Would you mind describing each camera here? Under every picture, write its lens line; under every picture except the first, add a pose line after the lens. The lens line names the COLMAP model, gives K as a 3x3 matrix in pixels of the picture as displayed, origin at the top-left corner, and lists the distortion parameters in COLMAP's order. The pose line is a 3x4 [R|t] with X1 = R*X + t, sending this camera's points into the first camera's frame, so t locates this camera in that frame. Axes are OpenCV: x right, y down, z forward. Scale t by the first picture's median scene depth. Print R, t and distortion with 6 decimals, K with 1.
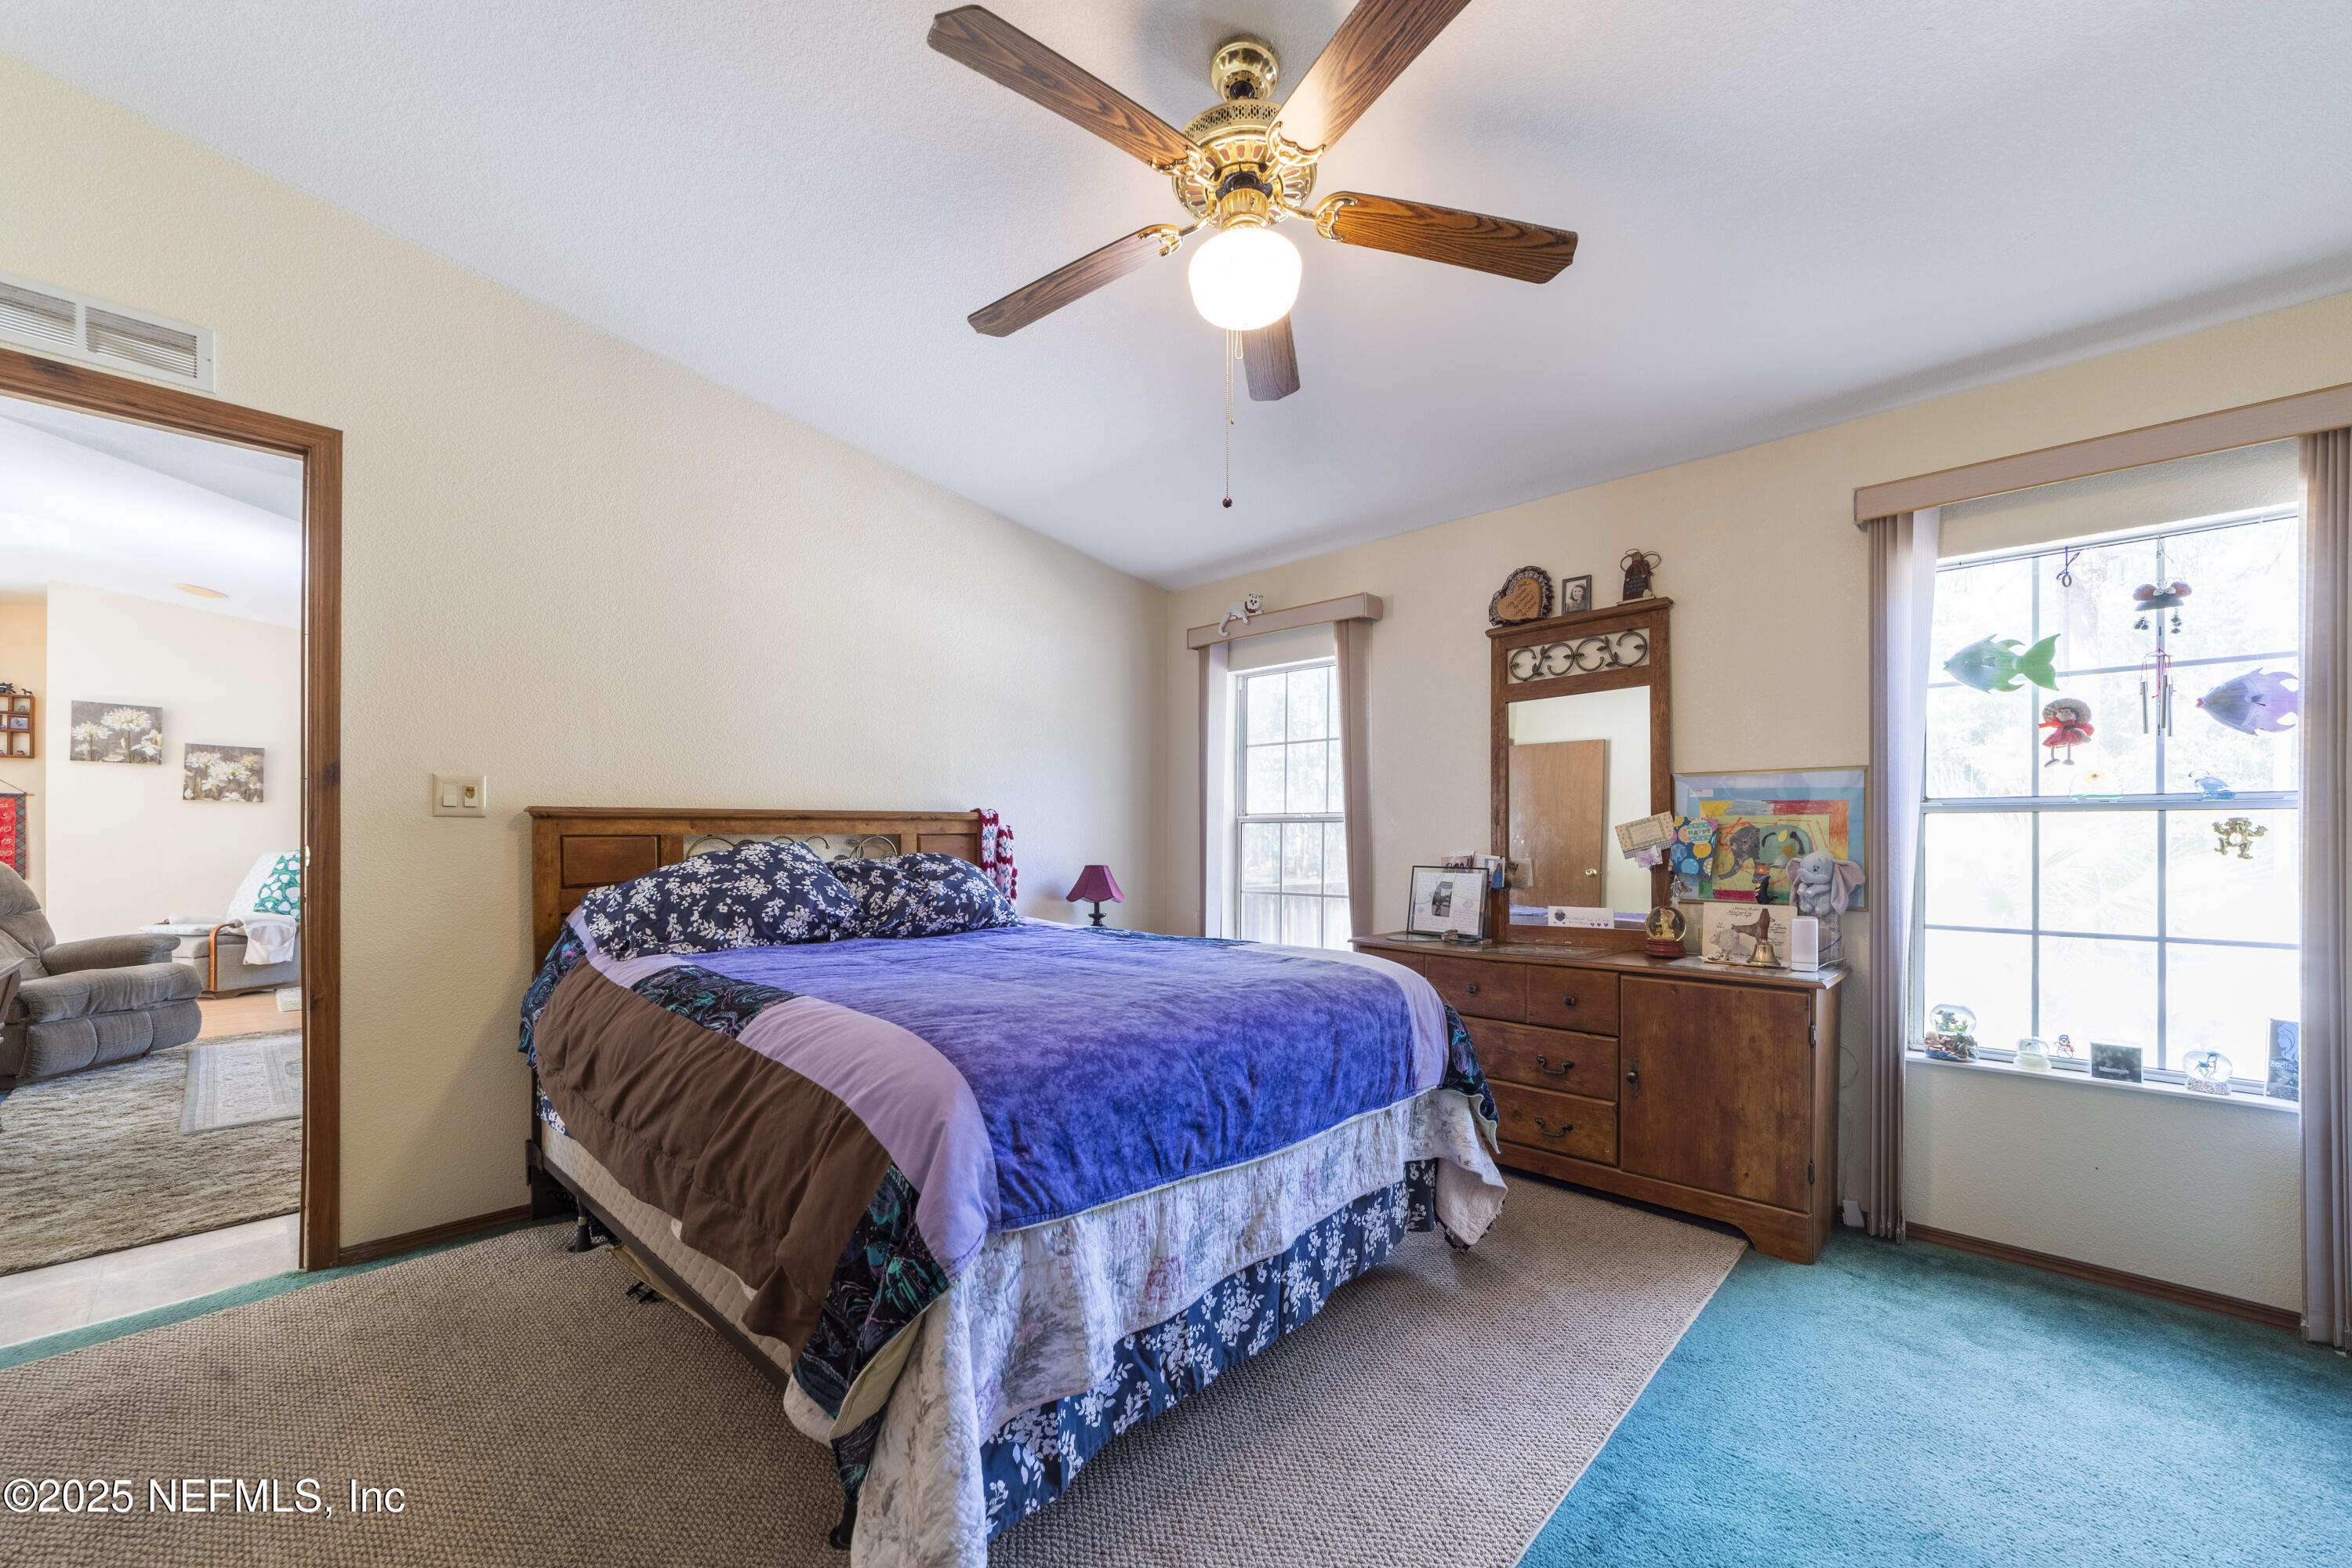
lens RADIAL K [[925.0, 0, 1169.6], [0, 925.0, 843.7], [0, 0, 1]] dist [-0.000952, -0.000007]
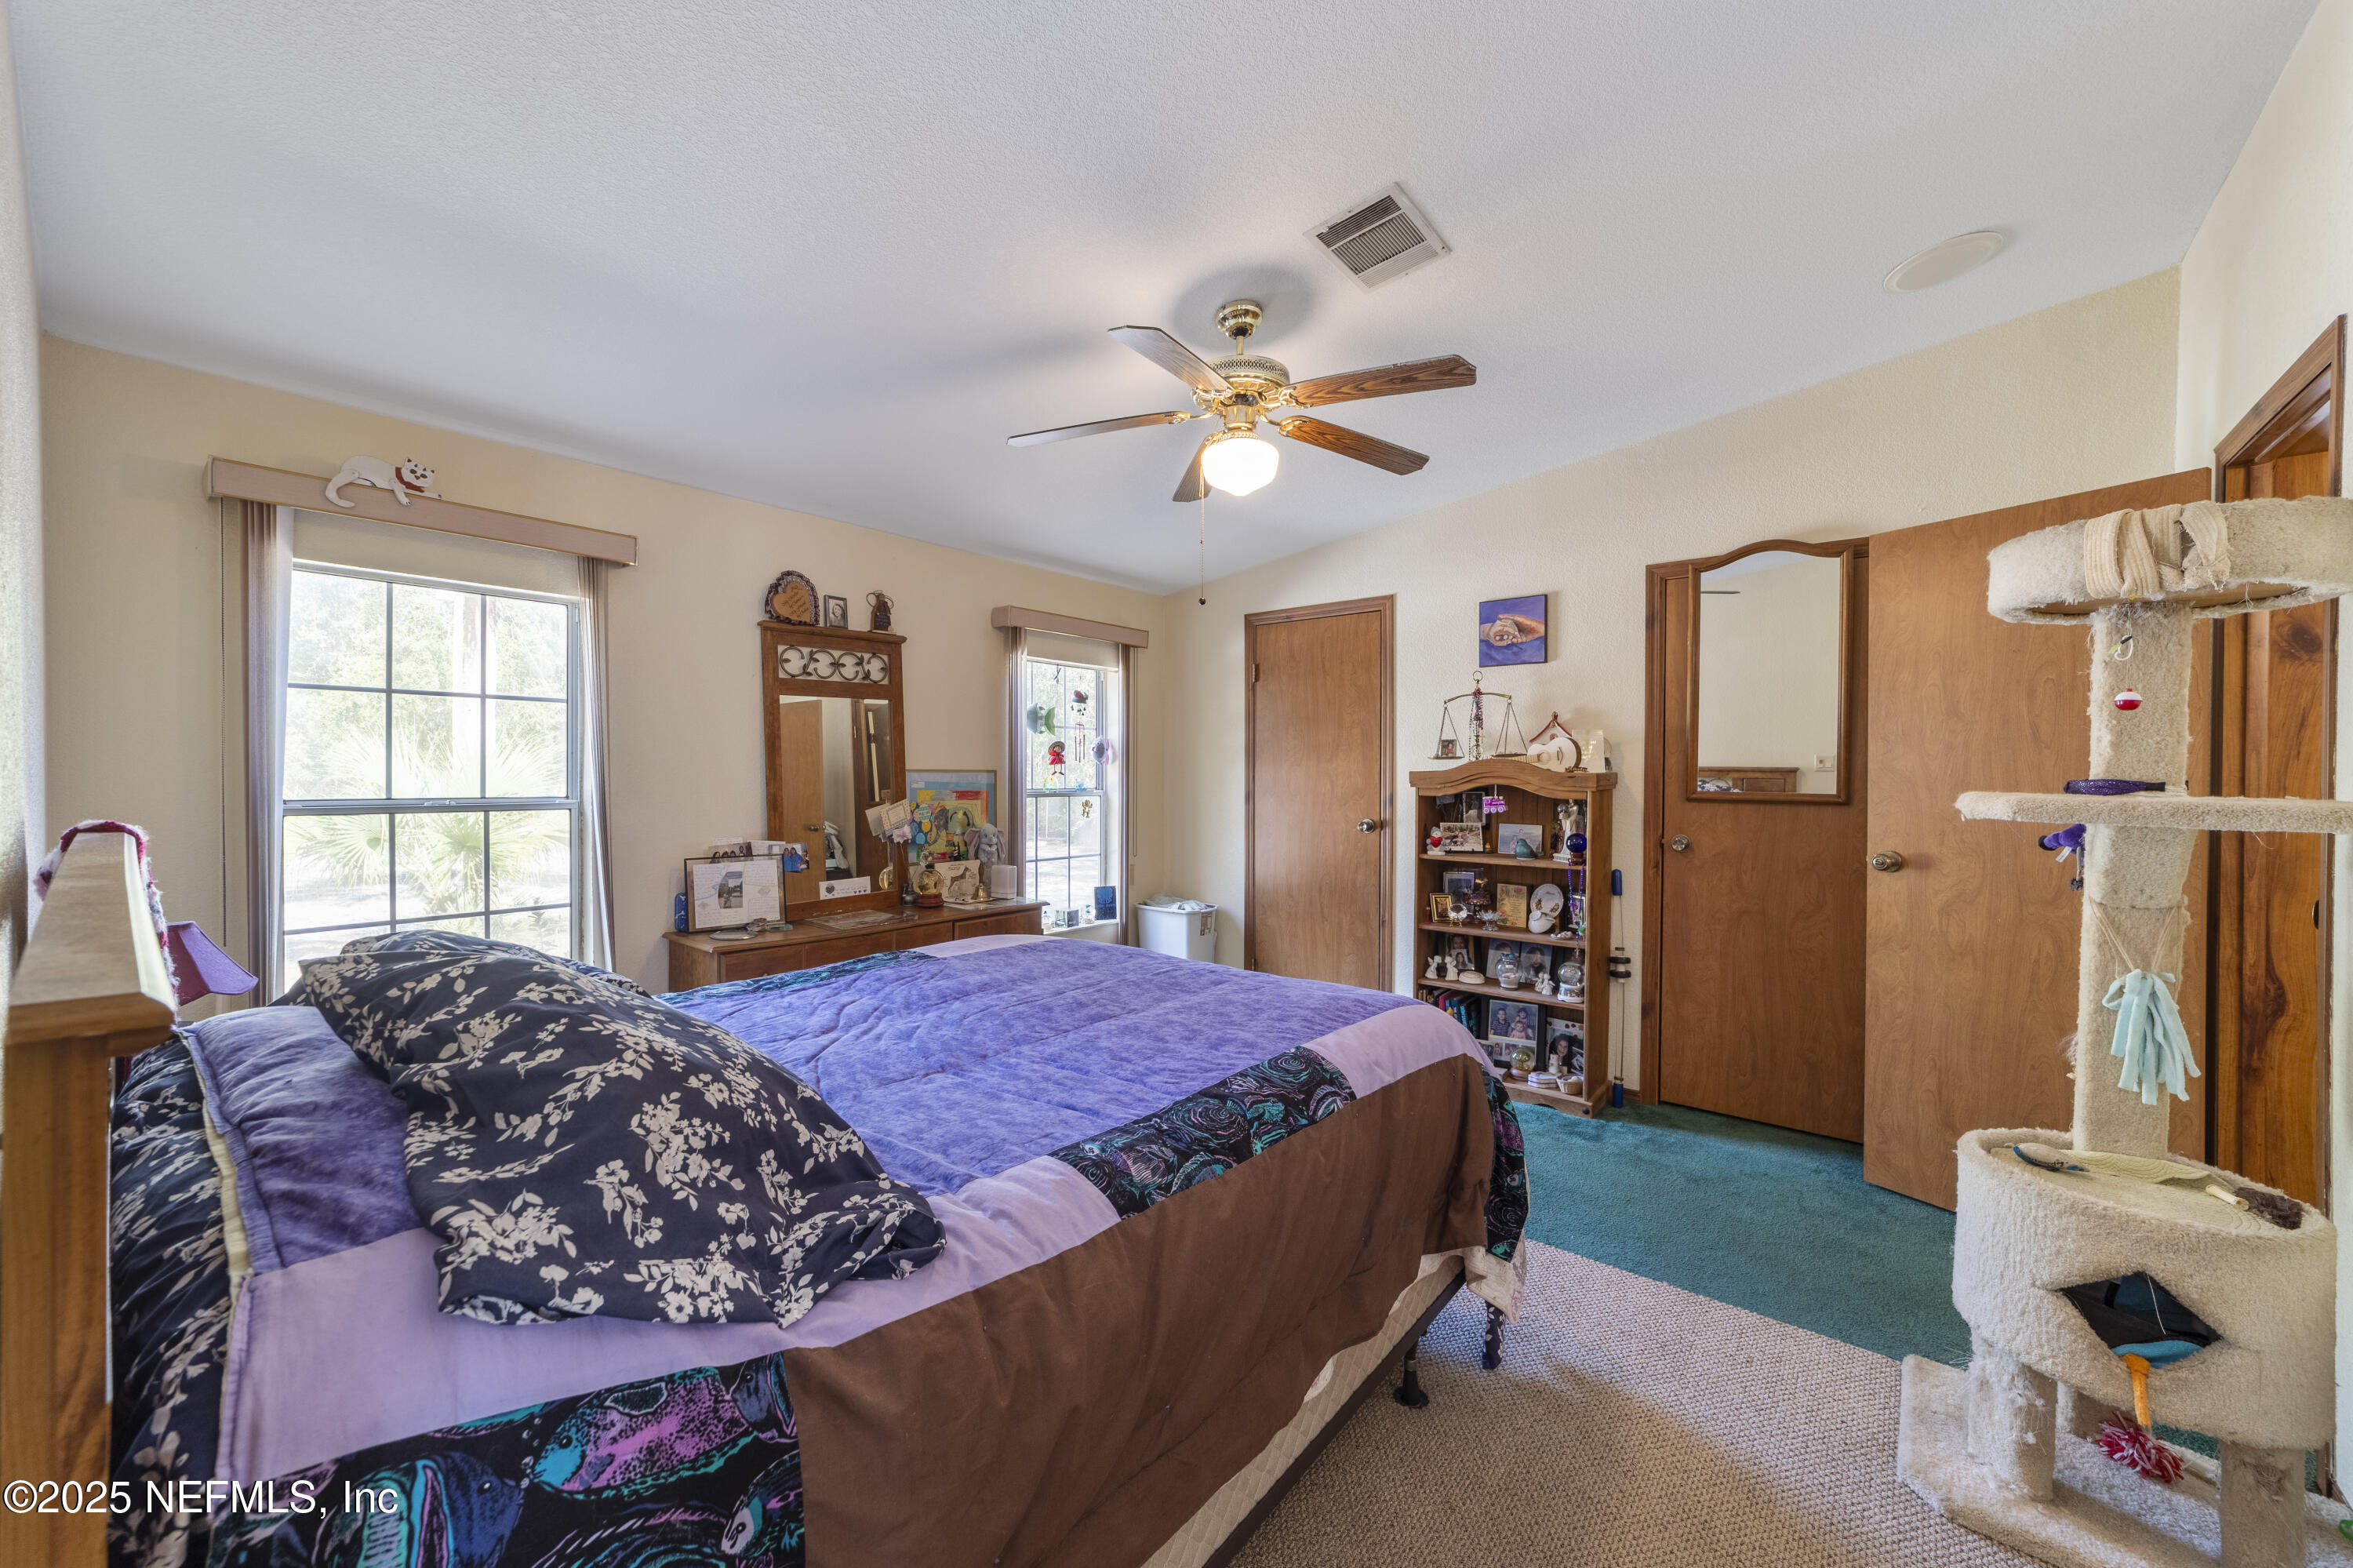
lens RADIAL K [[909.2, 0, 1171.0], [0, 909.2, 779.5], [0, 0, 1]] dist [-0.007763, 0.000122]
pose [[-0.070557, -0.011022, 0.997447, -0.733902], [-0.000545, 0.999939, 0.011011, -0.071110], [-0.997508, 0.000233, -0.070558, 0.661890]]
